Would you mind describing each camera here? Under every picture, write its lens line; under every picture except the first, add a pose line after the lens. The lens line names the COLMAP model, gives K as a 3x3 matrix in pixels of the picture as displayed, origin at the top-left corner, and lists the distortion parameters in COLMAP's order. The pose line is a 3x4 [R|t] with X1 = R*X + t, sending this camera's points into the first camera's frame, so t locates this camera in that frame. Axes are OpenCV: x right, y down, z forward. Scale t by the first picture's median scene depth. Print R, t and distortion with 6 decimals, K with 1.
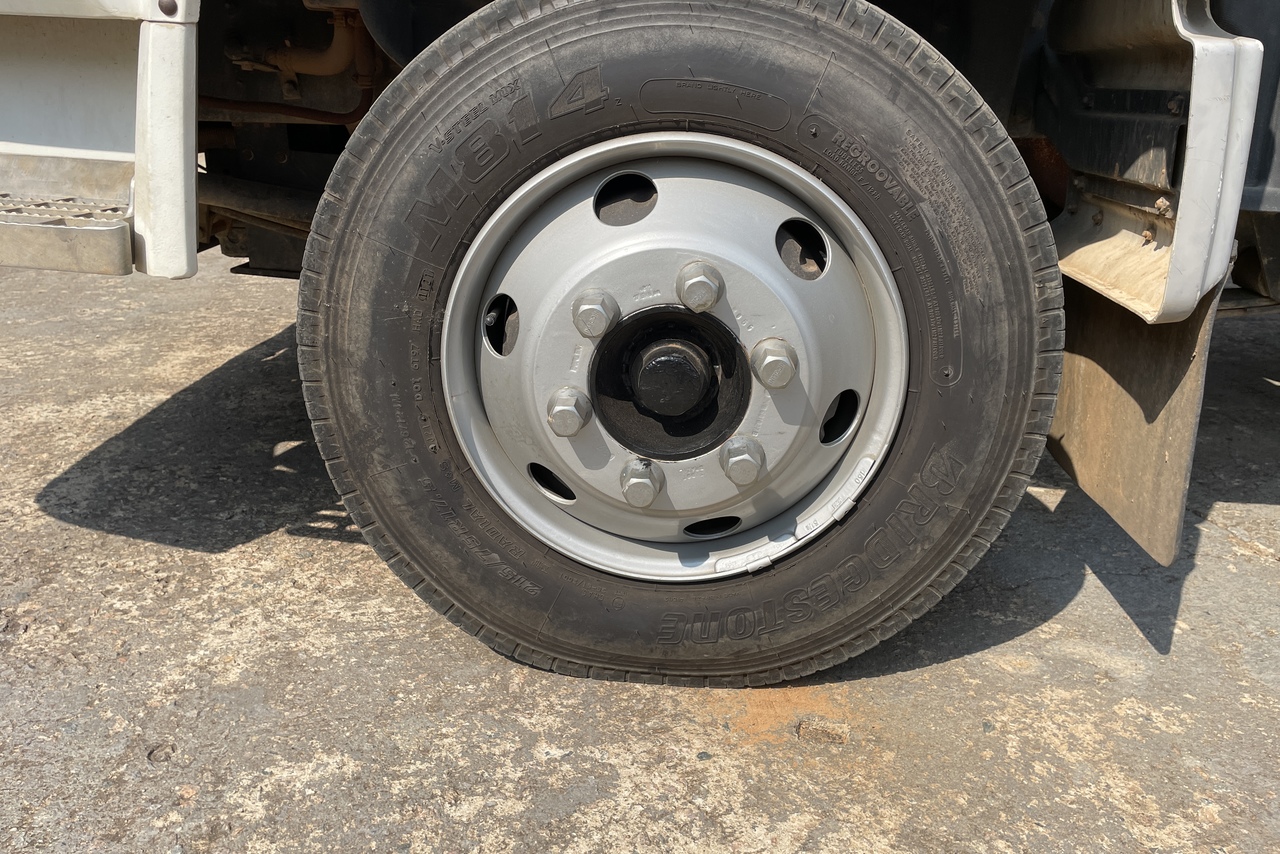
lens RADIAL K [[960.7, 0, 637.6], [0, 960.7, 417.5], [0, 0, 1]] dist [0.054973, -0.031651]
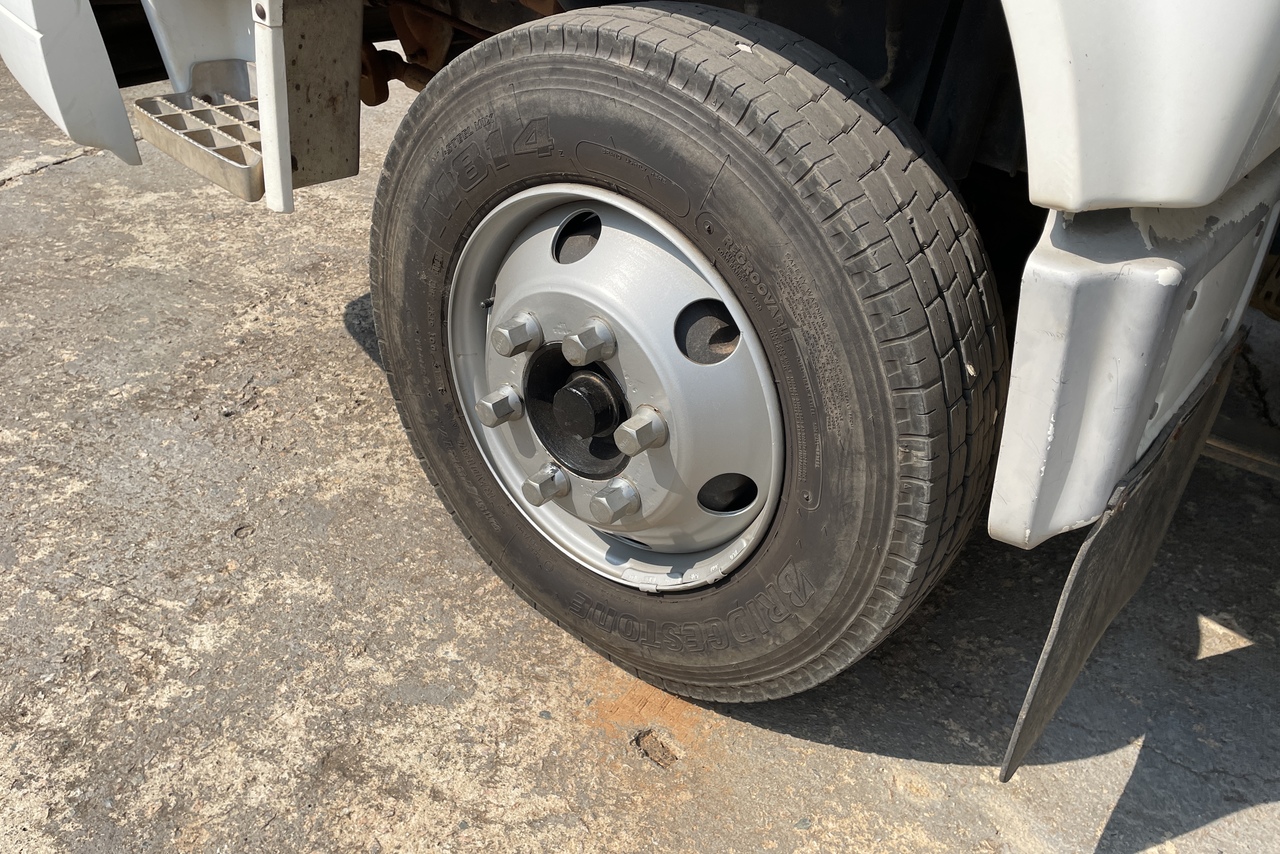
lens RADIAL K [[960.7, 0, 644.0], [0, 960.7, 437.1], [0, 0, 1]] dist [0.054973, -0.031651]
pose [[0.819296, 0.349862, -0.454259, 0.616213], [-0.251184, 0.931197, 0.264158, -0.322682], [0.515423, -0.102321, 0.850805, 0.103136]]
